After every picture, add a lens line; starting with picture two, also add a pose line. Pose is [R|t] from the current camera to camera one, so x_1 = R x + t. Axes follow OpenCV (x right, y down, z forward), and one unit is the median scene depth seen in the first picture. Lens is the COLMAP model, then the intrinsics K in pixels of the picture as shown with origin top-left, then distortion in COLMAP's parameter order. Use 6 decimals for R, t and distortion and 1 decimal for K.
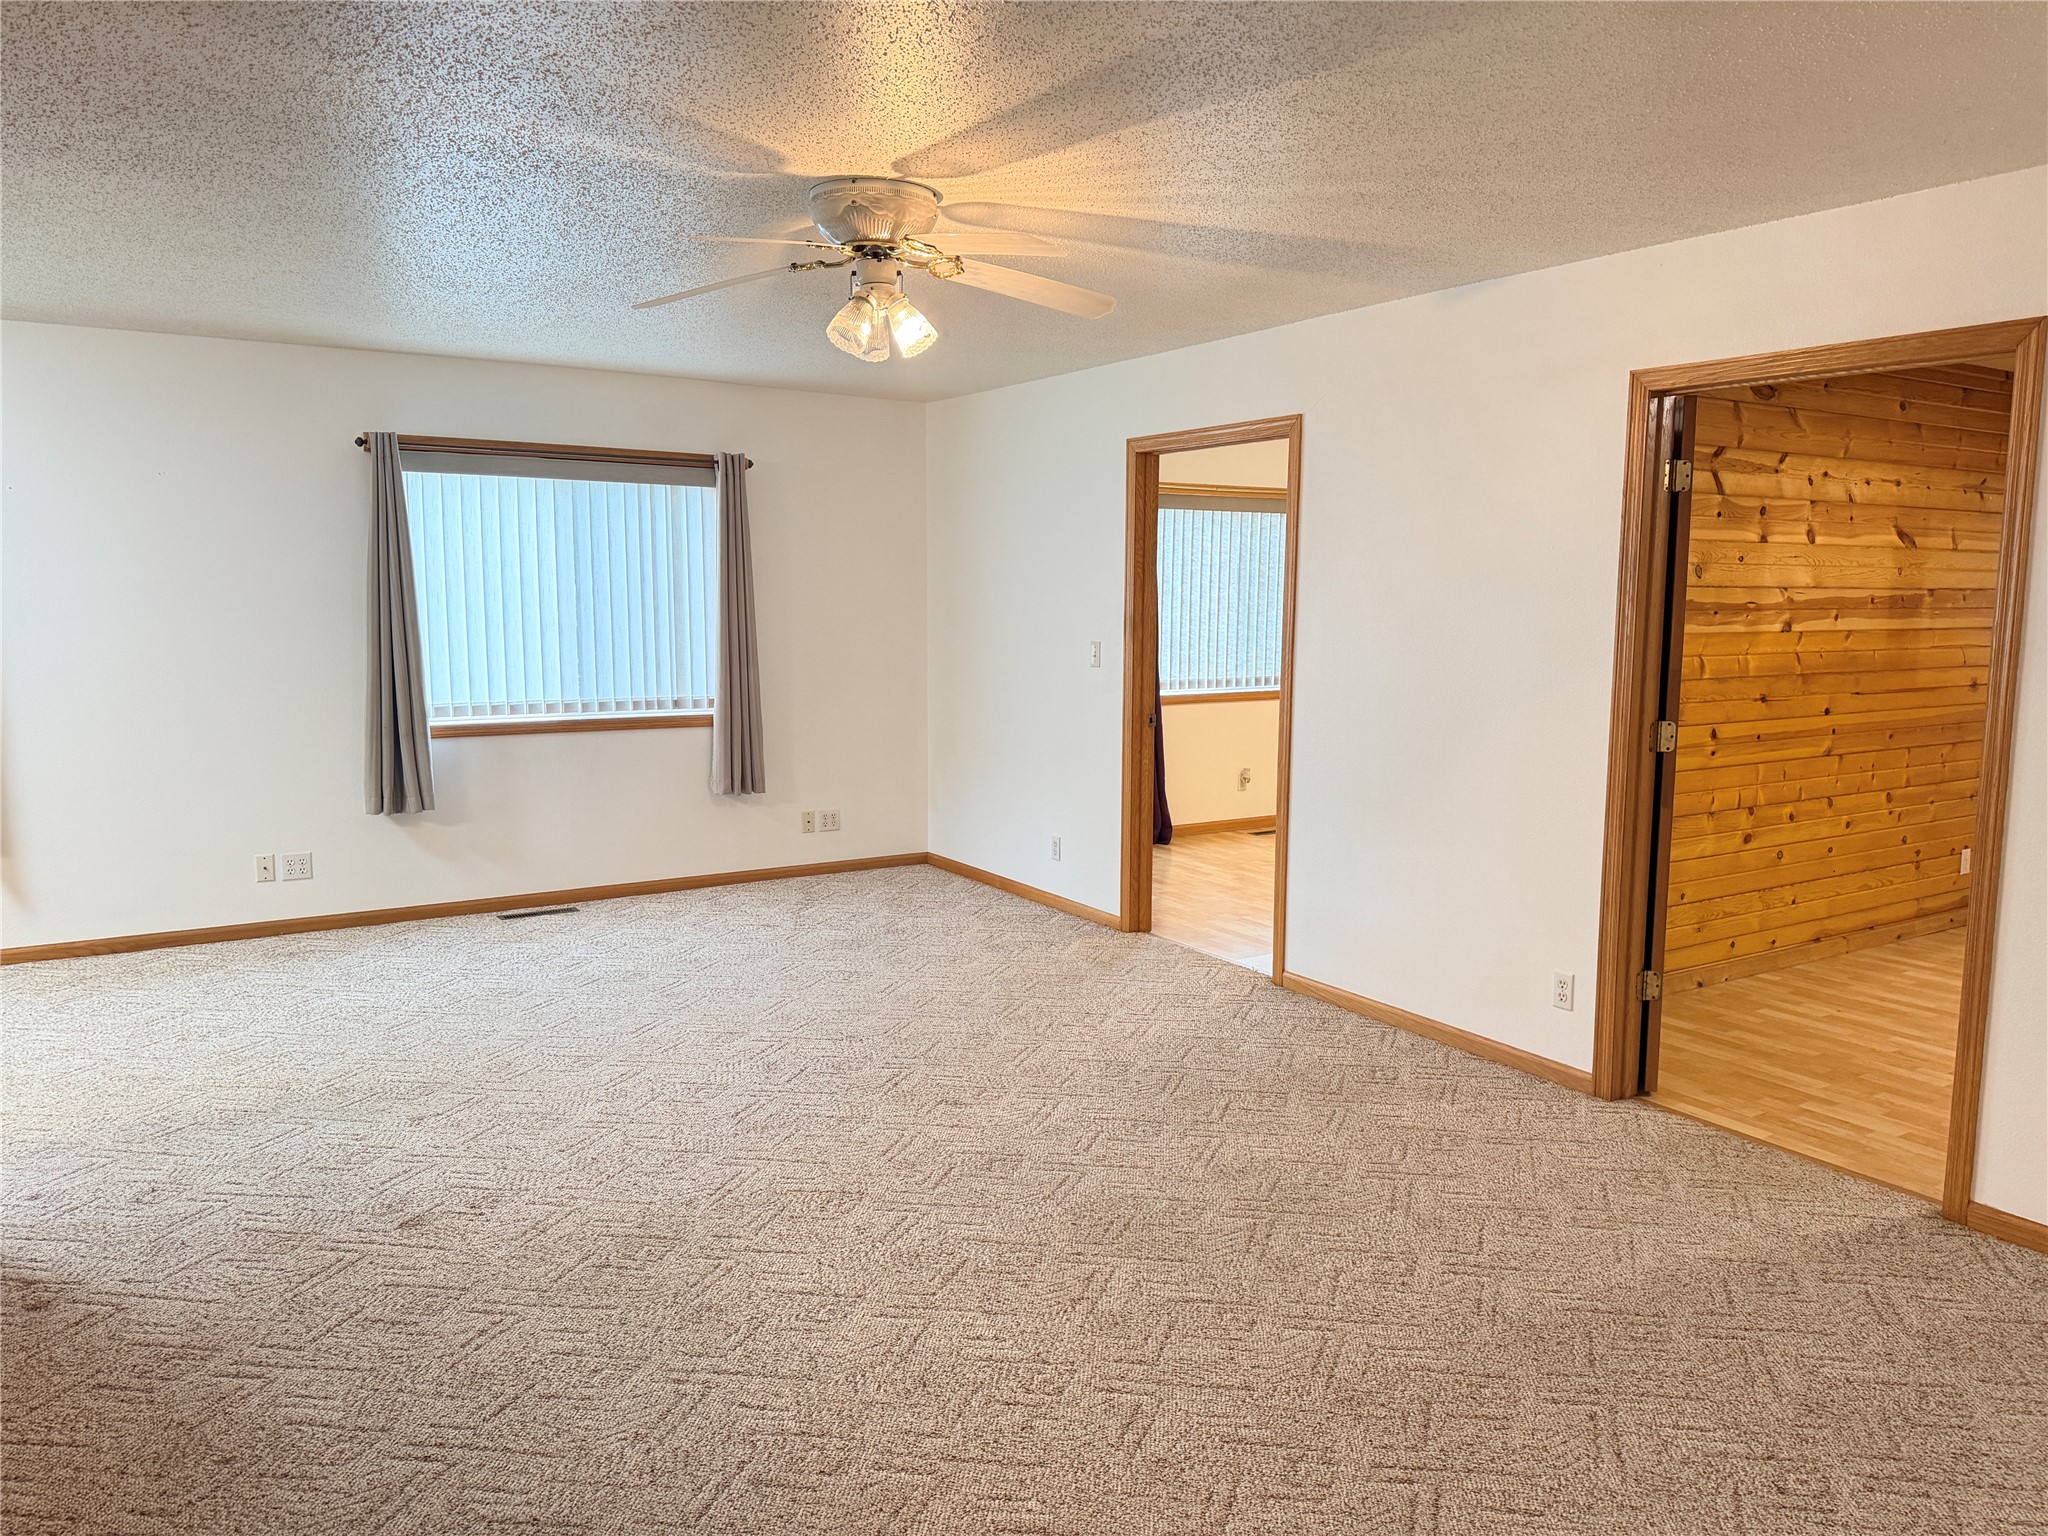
lens RADIAL K [[1439.1, 0, 1023.4], [0, 1439.1, 761.3], [0, 0, 1]] dist [0.031110, -0.040536]
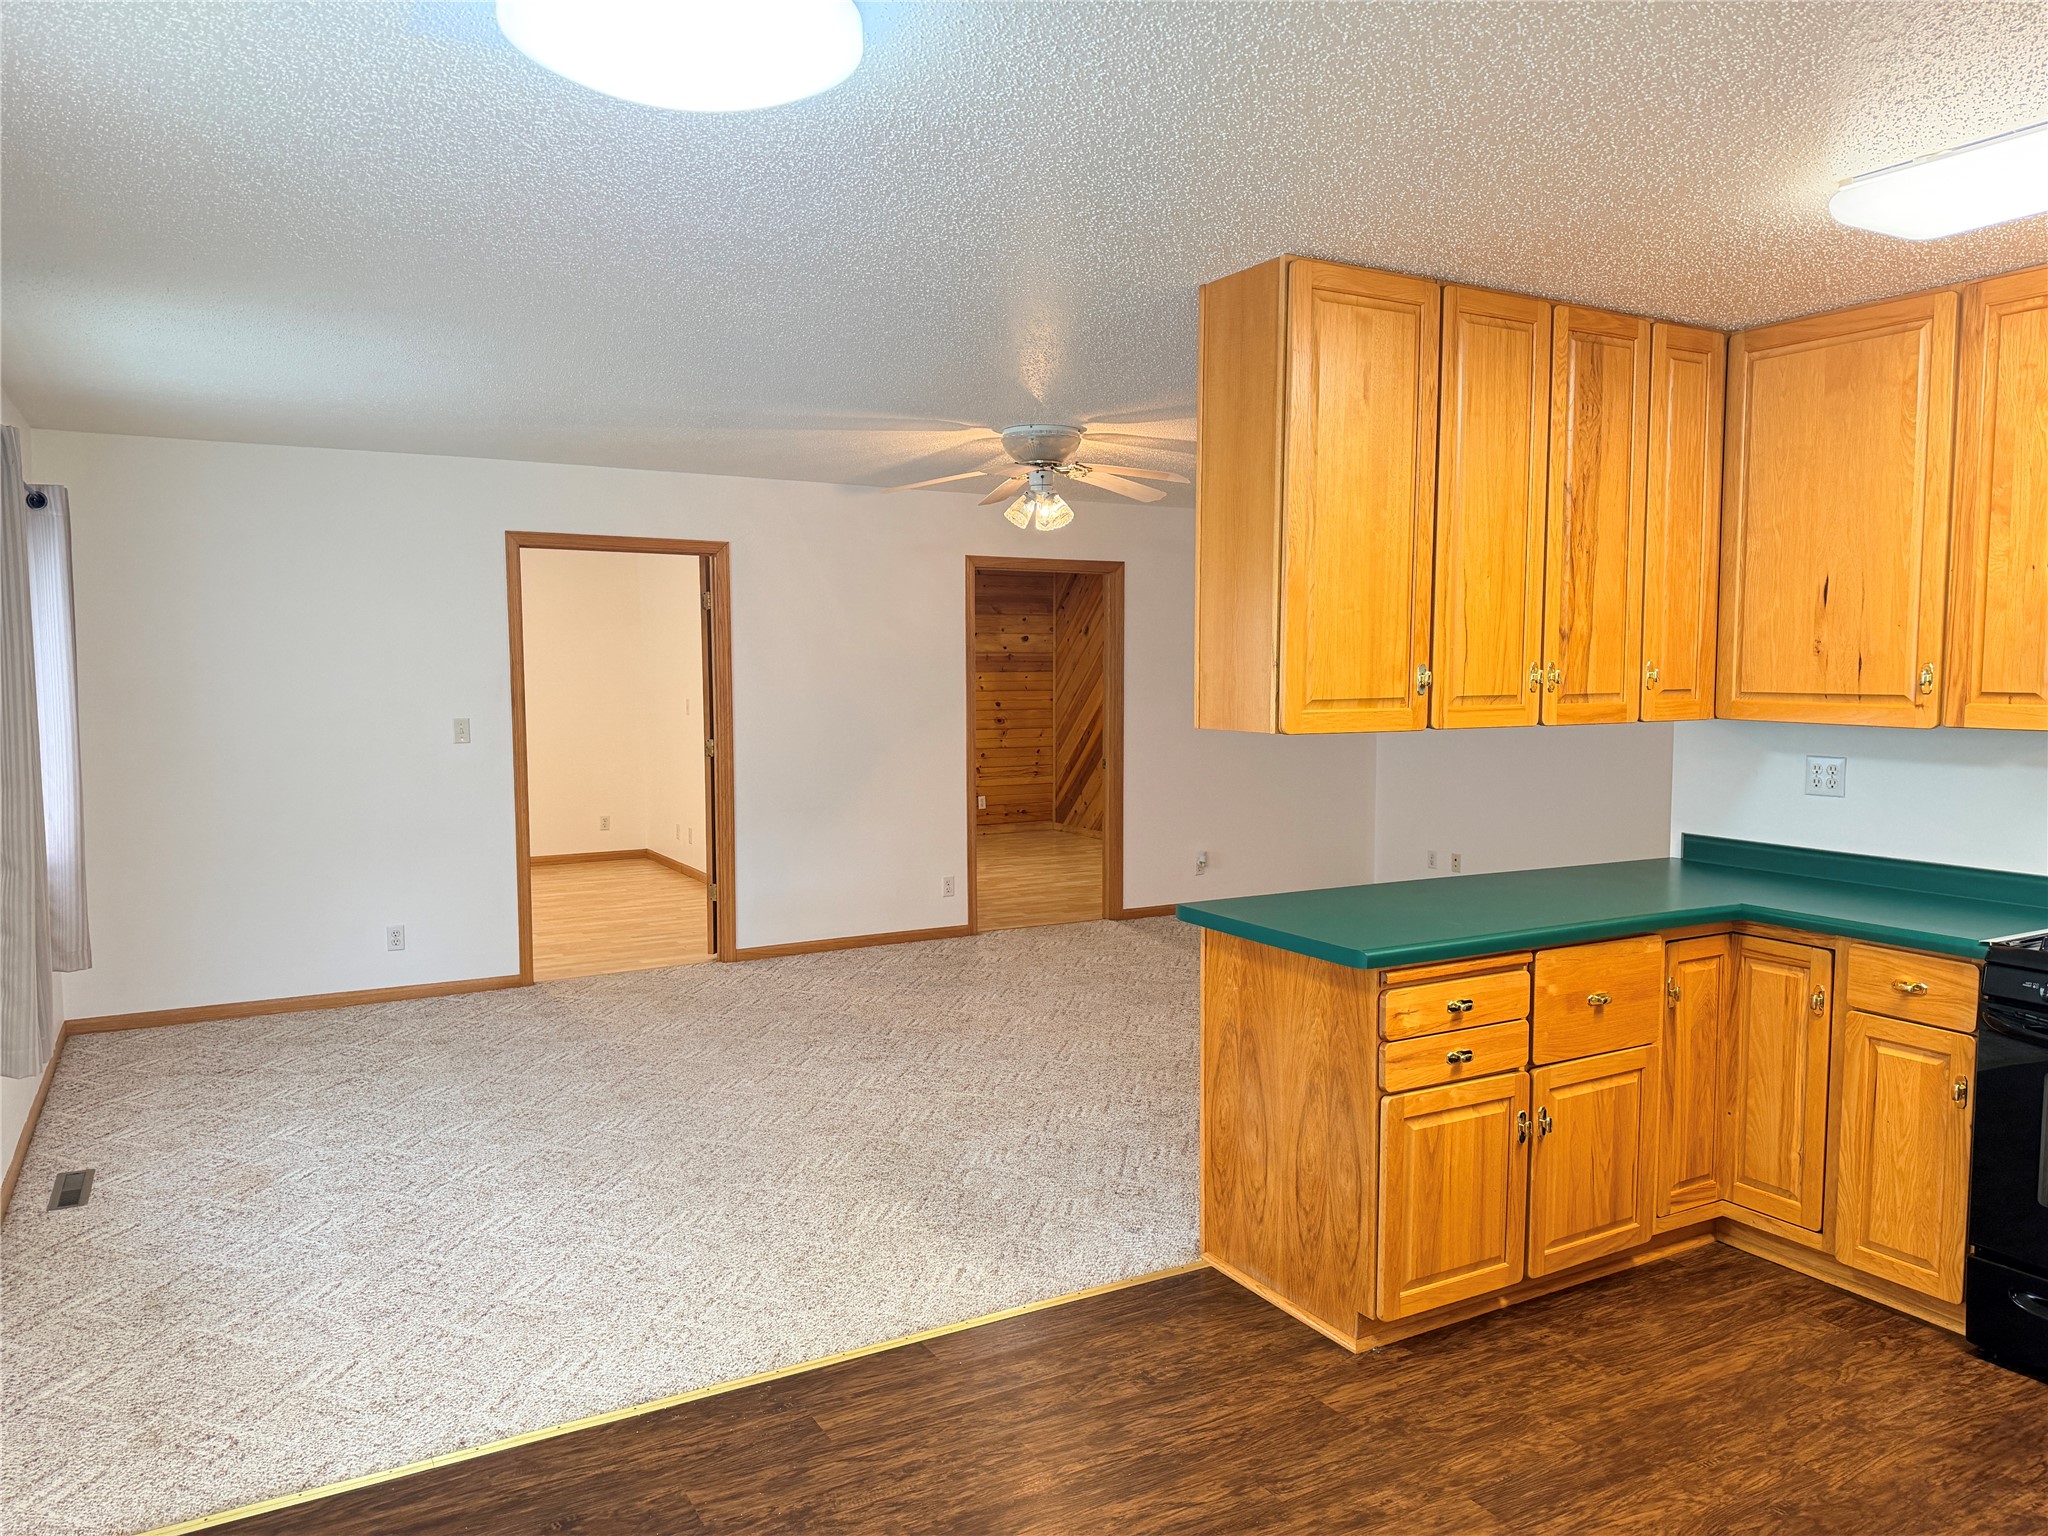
lens RADIAL K [[1439.1, 0, 1025.0], [0, 1439.1, 763.5], [0, 0, 1]] dist [0.031110, -0.040536]
pose [[0.059310, -0.084050, 0.994695, -1.325318], [0.128897, 0.988752, 0.075862, -0.110947], [-0.989883, 0.123714, 0.069477, 0.724468]]
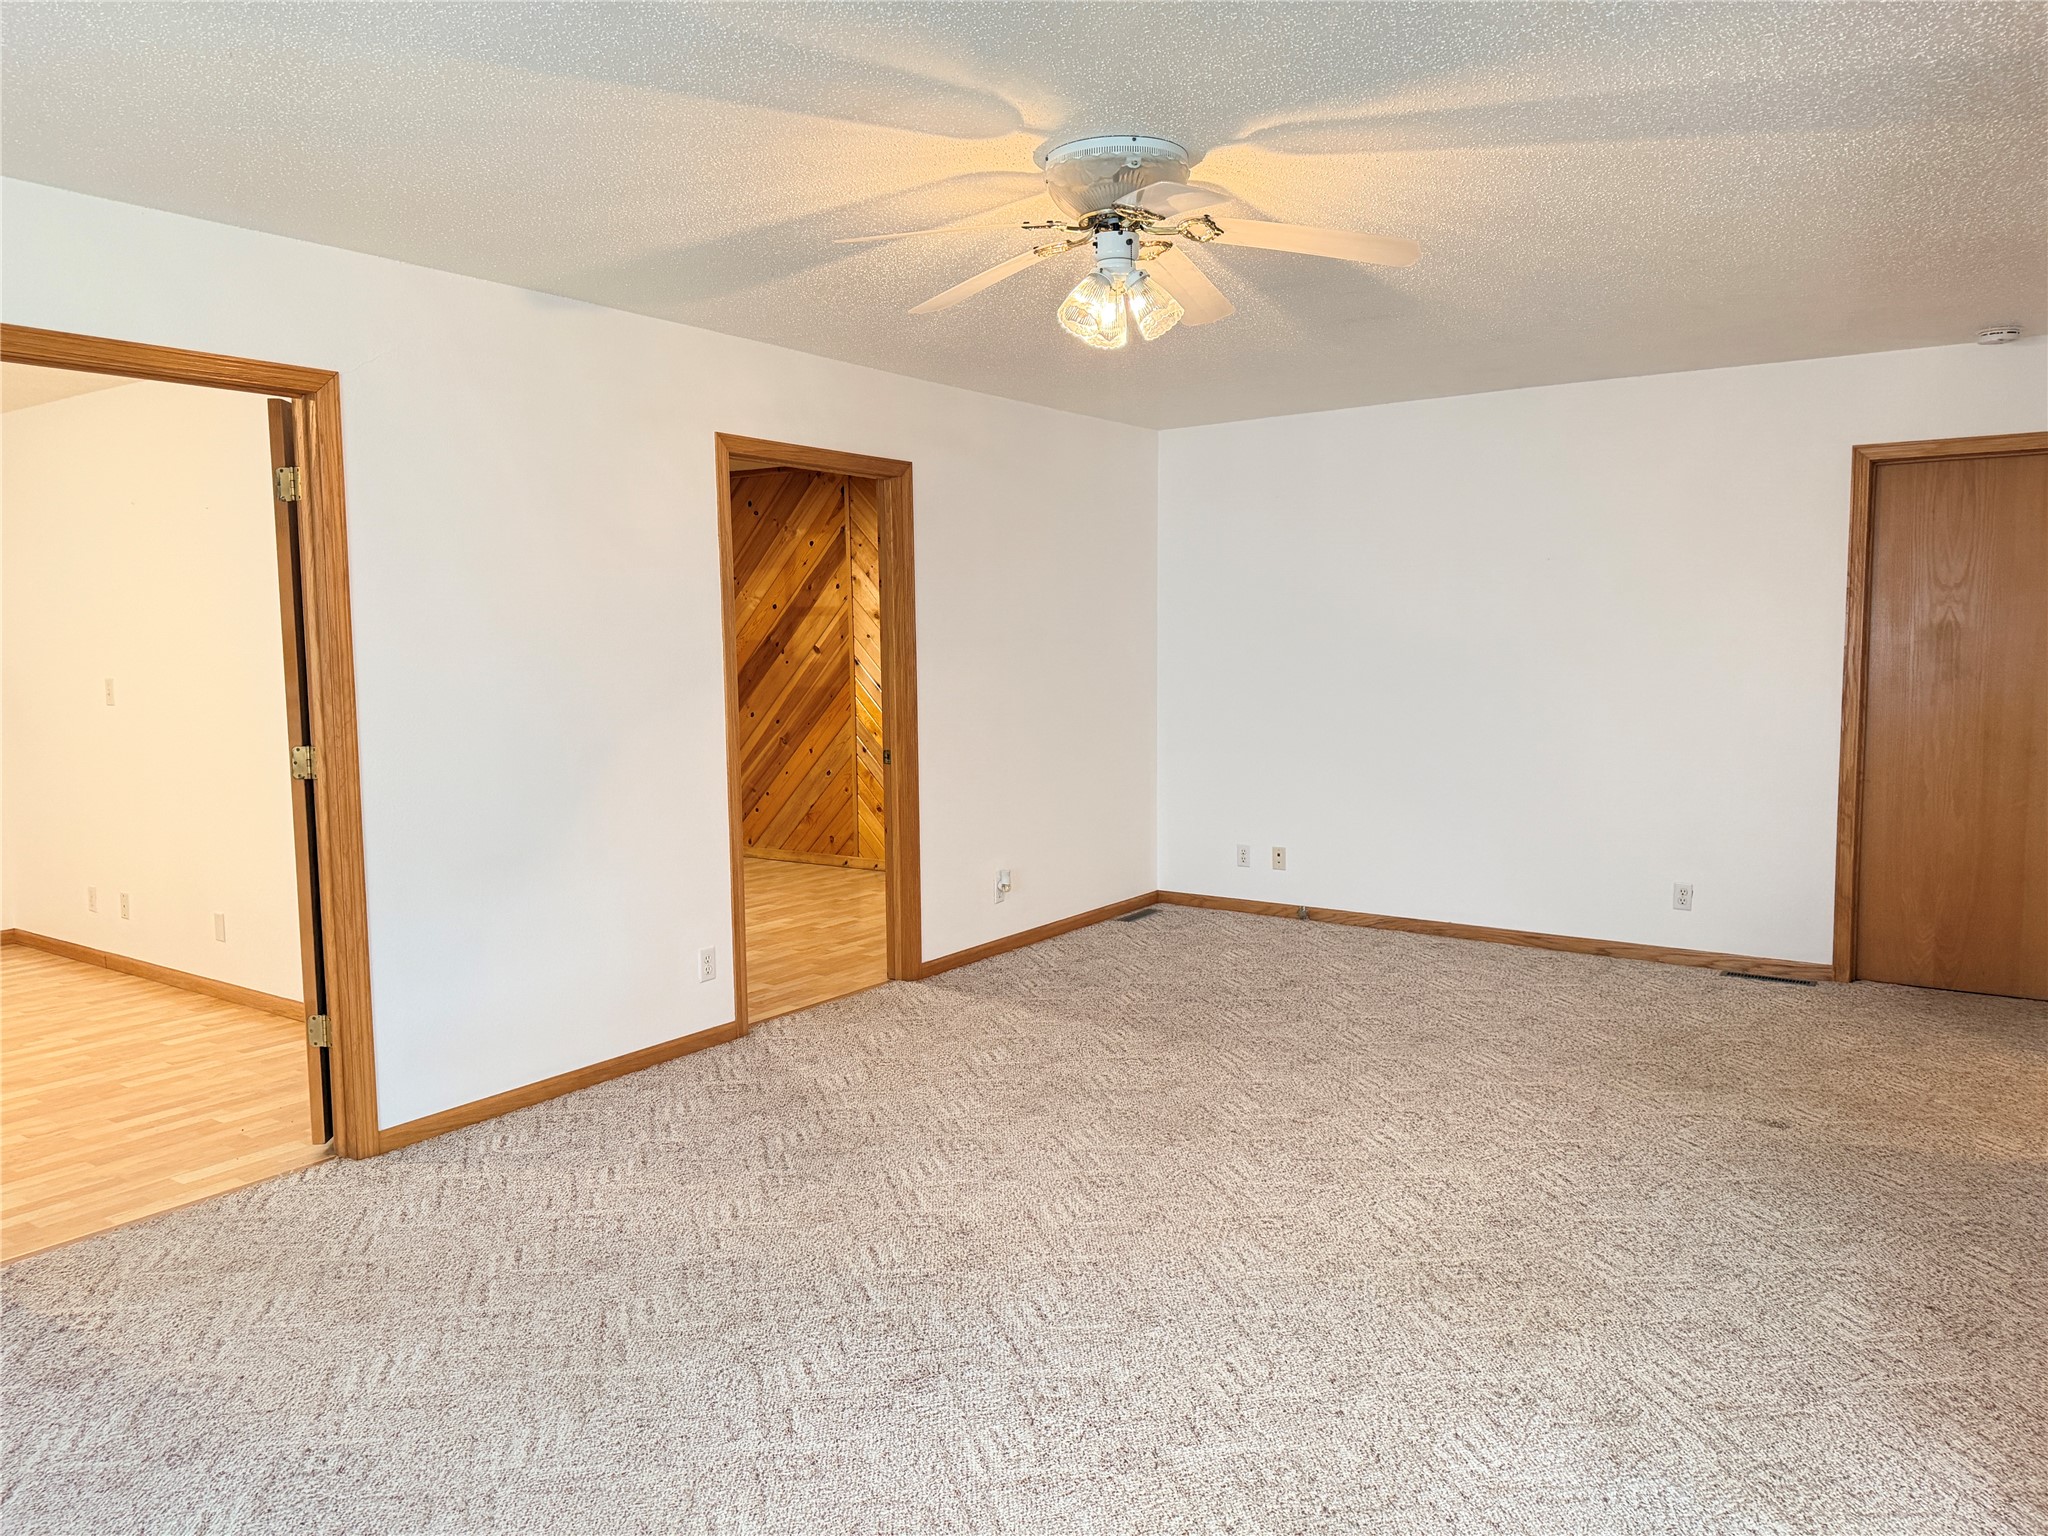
lens RADIAL K [[1439.1, 0, 1027.7], [0, 1439.1, 771.4], [0, 0, 1]] dist [0.031110, -0.040536]
pose [[-0.378178, -0.099865, 0.920331, -0.708989], [0.125060, 0.979539, 0.157679, -0.128714], [-0.917247, 0.174727, -0.357951, 1.089478]]
